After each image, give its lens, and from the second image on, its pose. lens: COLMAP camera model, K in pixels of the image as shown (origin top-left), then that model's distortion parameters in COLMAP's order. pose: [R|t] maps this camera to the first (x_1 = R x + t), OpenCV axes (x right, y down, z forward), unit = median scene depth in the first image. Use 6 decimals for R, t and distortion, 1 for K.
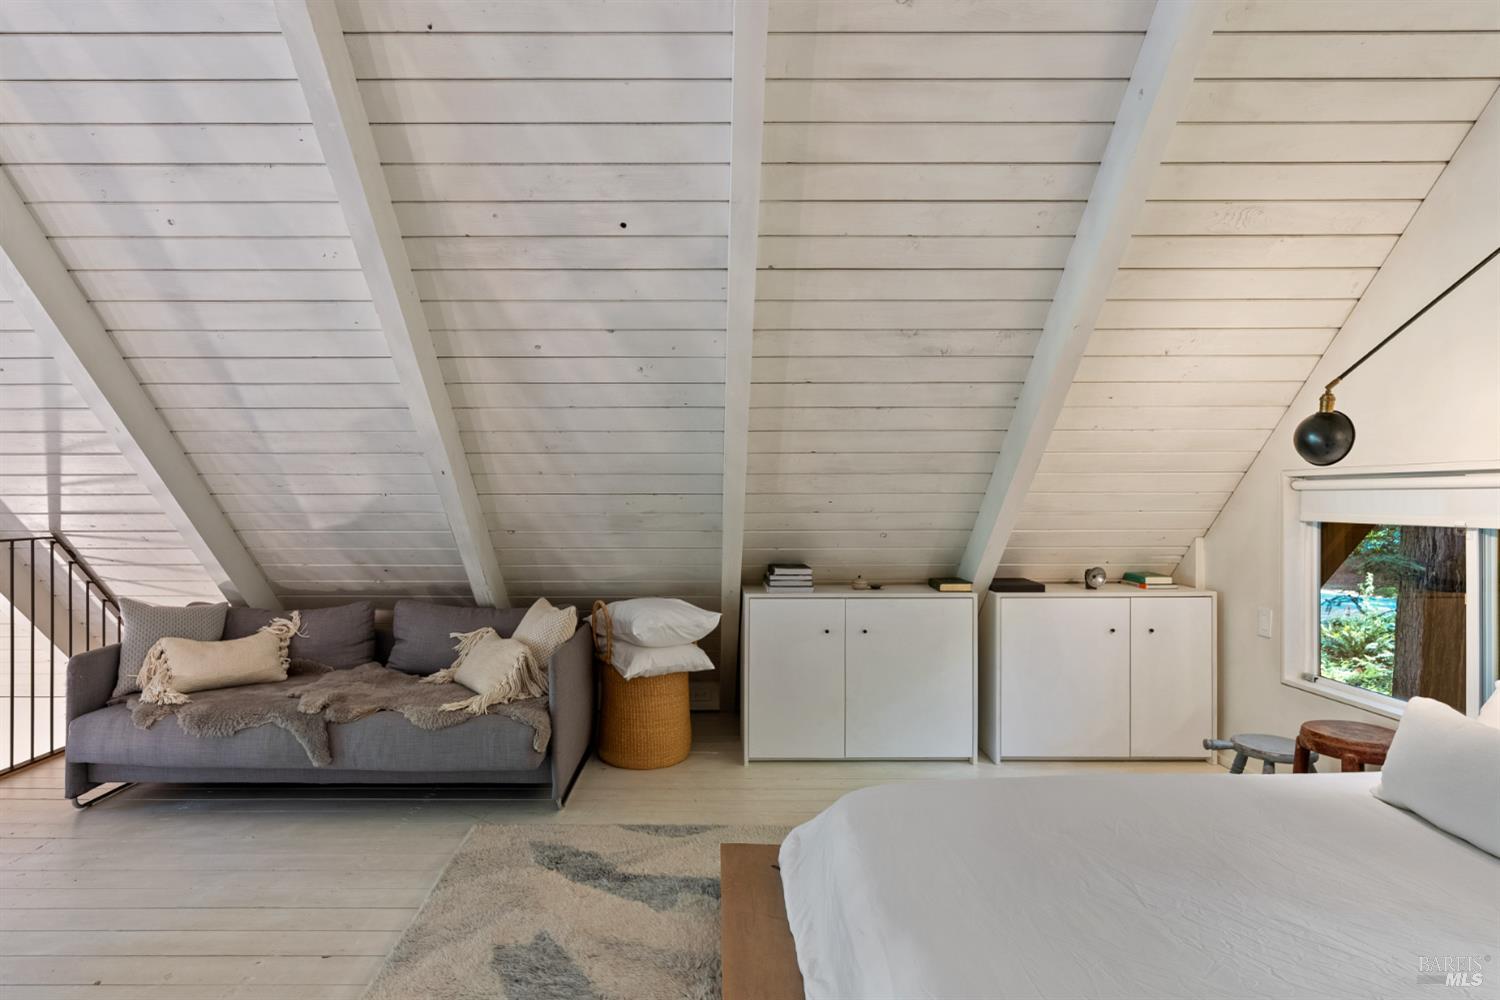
lens RADIAL K [[789.9, 0, 705.0], [0, 789.9, 498.3], [0, 0, 1]] dist [-0.005750, 0.000840]
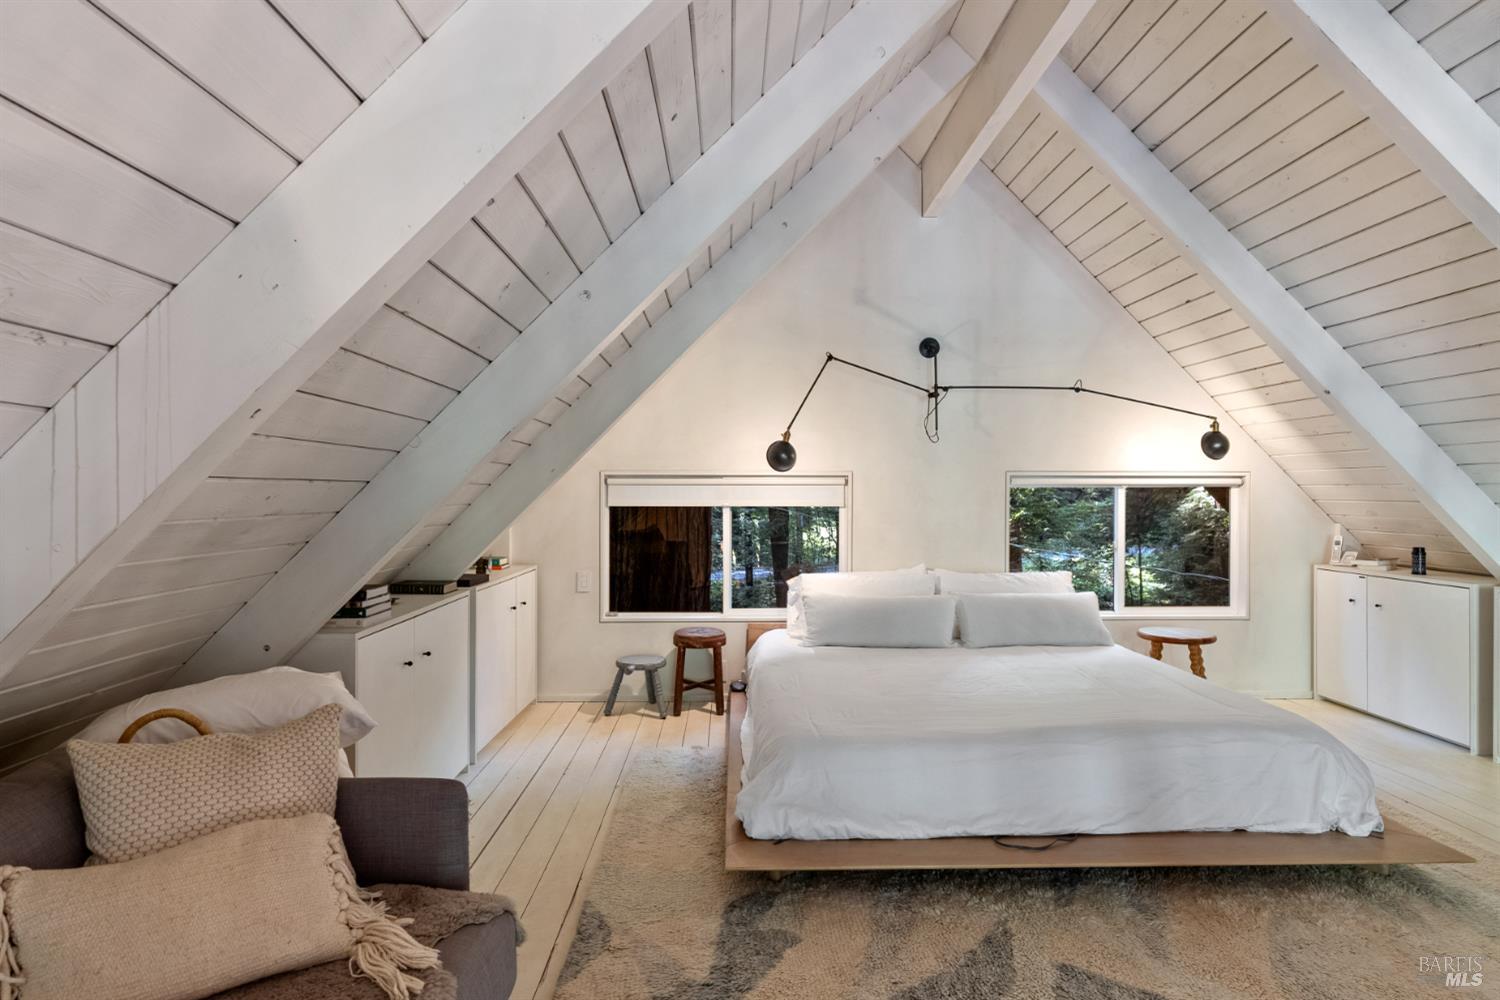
lens RADIAL K [[800.9, 0, 758.1], [0, 800.9, 498.6], [0, 0, 1]] dist [0.001289, 0.001100]
pose [[-0.039750, -0.007842, 0.999179, -0.699627], [-0.001182, 0.999969, 0.007801, 0.003631], [-0.999209, -0.000870, -0.039758, 0.776384]]
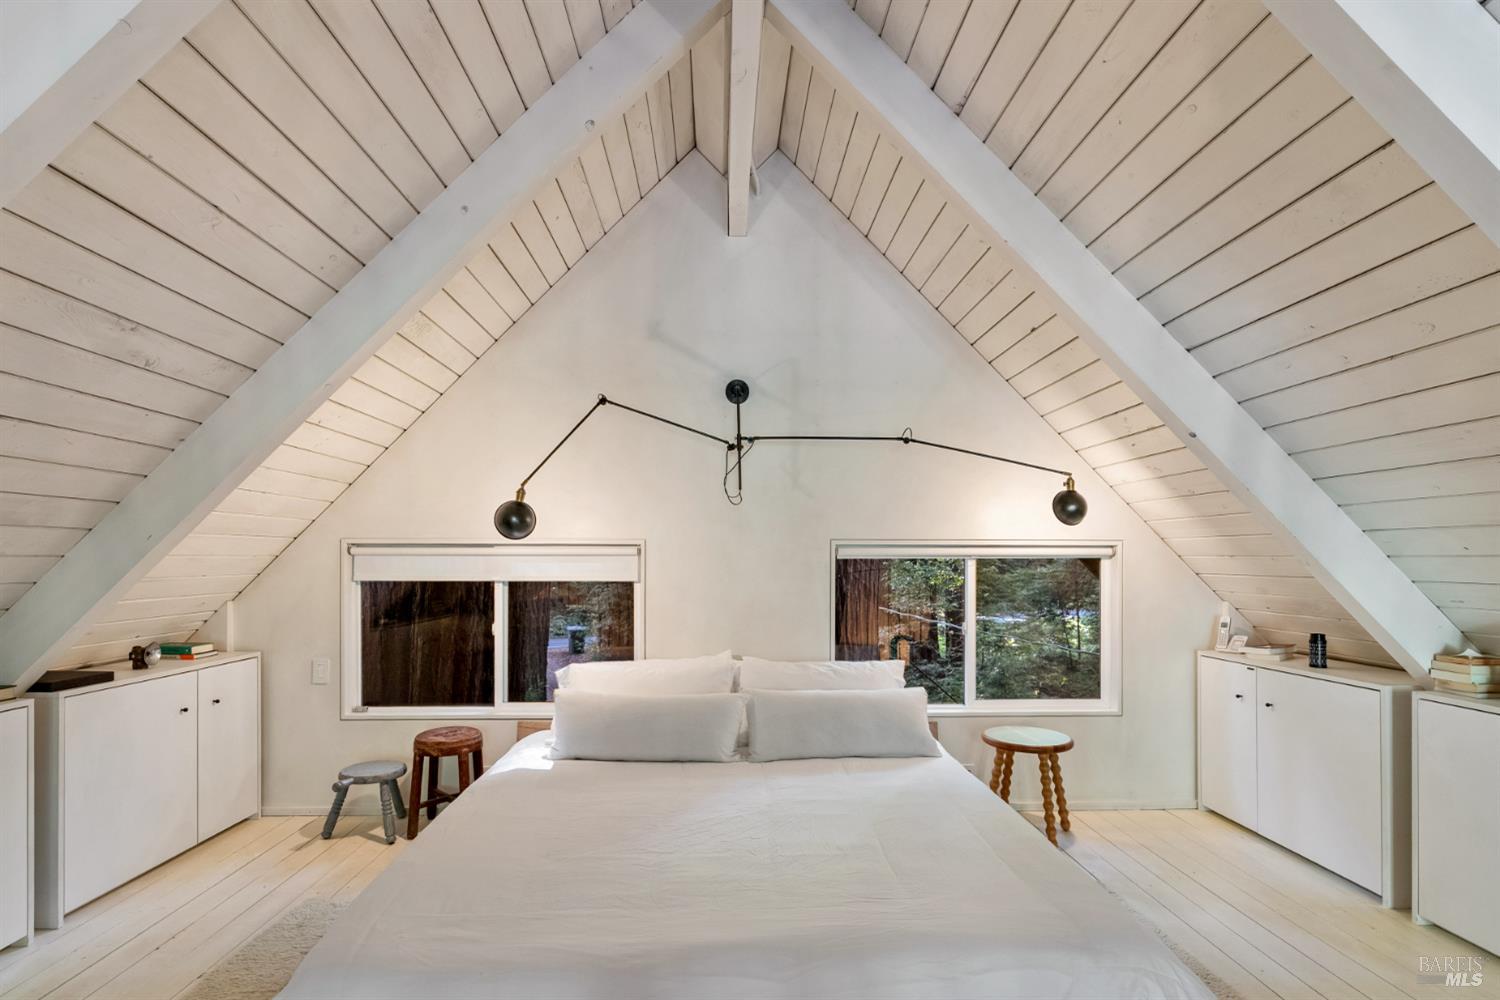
lens RADIAL K [[716.3, 0, 749.8], [0, 716.3, 557.6], [0, 0, 1]] dist [-0.008410, 0.000384]
pose [[-0.040993, 0.001629, 0.999158, -0.347969], [-0.001926, 0.999997, -0.001709, -0.005319], [-0.999158, -0.001994, -0.040990, 0.437906]]
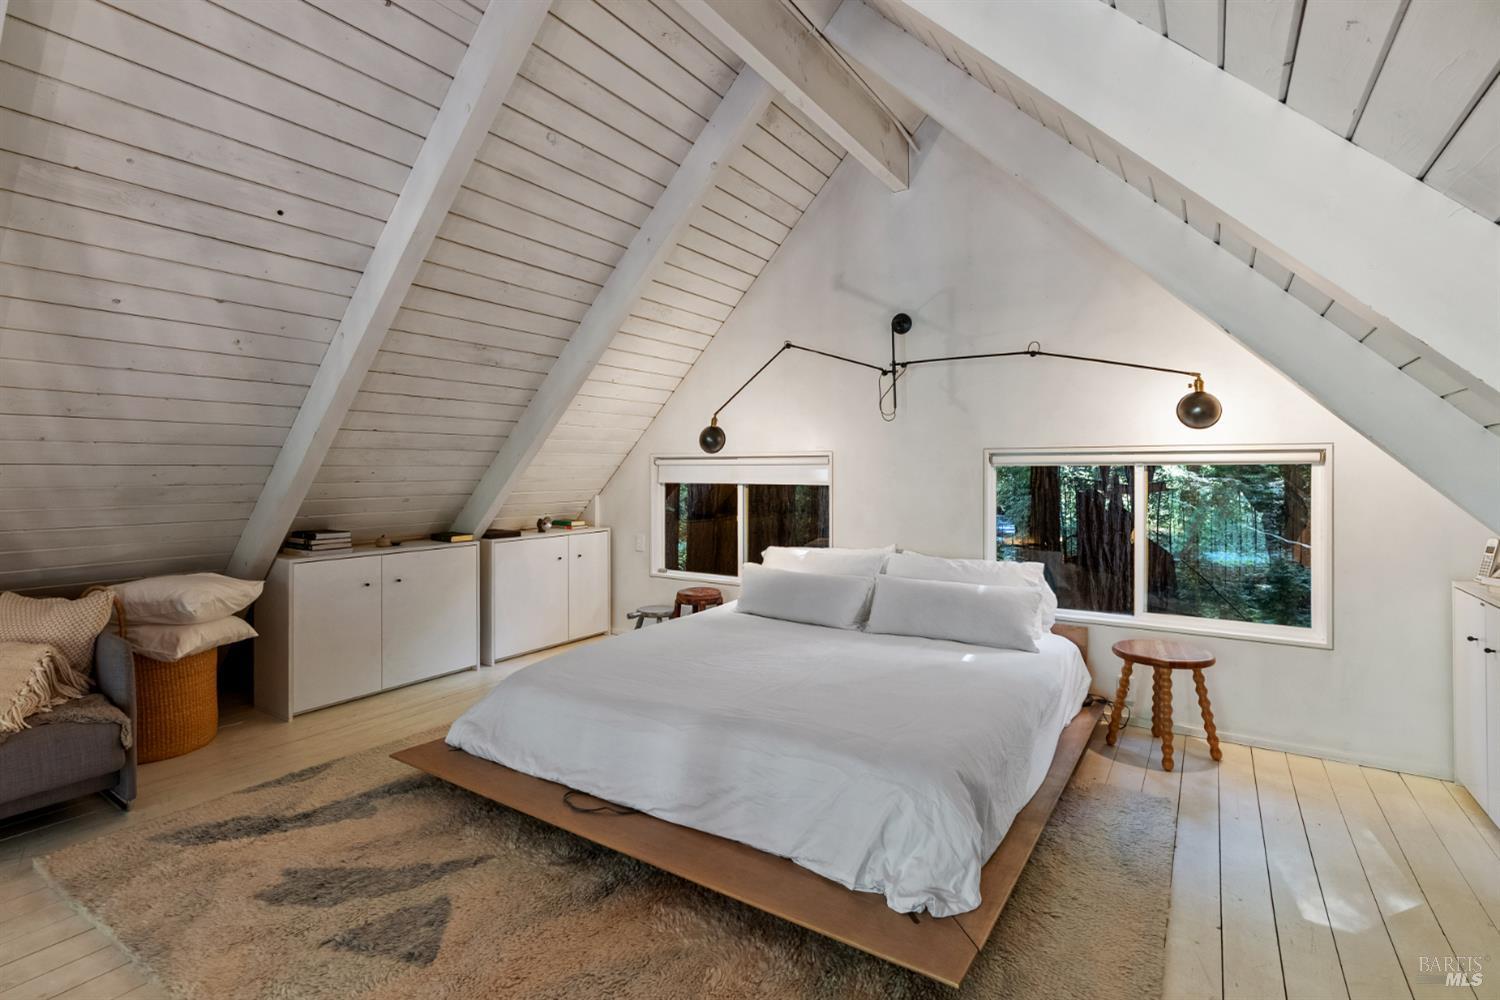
lens RADIAL K [[709.8, 0, 757.4], [0, 709.8, 472.6], [0, 0, 1]] dist [-0.004454, 0.000076]
pose [[0.540807, -0.002584, 0.841143, -0.456498], [-0.000215, 0.999995, 0.003211, 0.000926], [-0.841147, -0.001918, 0.540803, -0.046904]]
